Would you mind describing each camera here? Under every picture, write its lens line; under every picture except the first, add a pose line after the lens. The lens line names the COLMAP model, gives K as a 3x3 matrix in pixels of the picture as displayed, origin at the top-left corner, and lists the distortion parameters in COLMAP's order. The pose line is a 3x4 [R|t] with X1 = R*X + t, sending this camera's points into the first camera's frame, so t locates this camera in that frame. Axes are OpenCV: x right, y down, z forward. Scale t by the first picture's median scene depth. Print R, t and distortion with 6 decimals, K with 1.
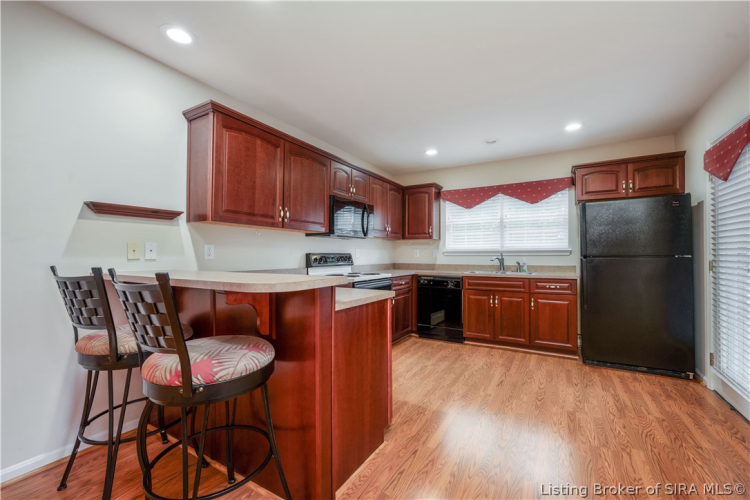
lens RADIAL K [[361.5, 0, 375.0], [0, 361.5, 250.0], [0, 0, 1]] dist [0.000128, 0.000034]
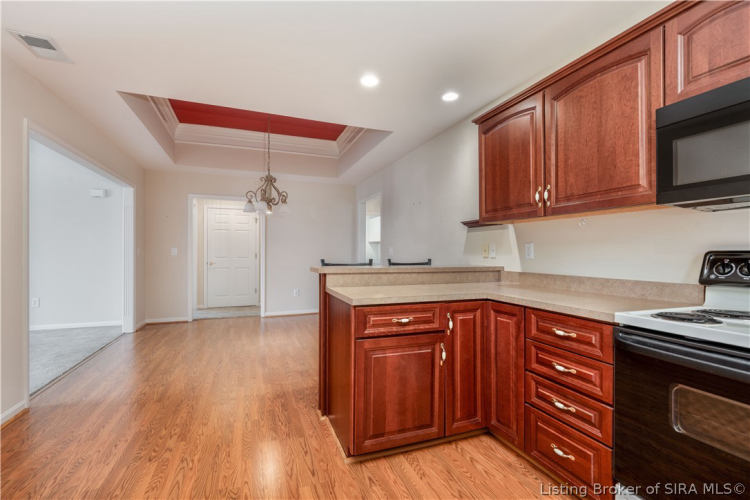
lens RADIAL K [[355.6, 0, 375.0], [0, 355.6, 250.0], [0, 0, 1]] dist [0.000338, -0.000005]
pose [[-0.675237, -0.006426, -0.737573, 0.306173], [0.008851, 0.999819, -0.016814, 0.008945], [0.737547, -0.017882, -0.675059, 0.792809]]
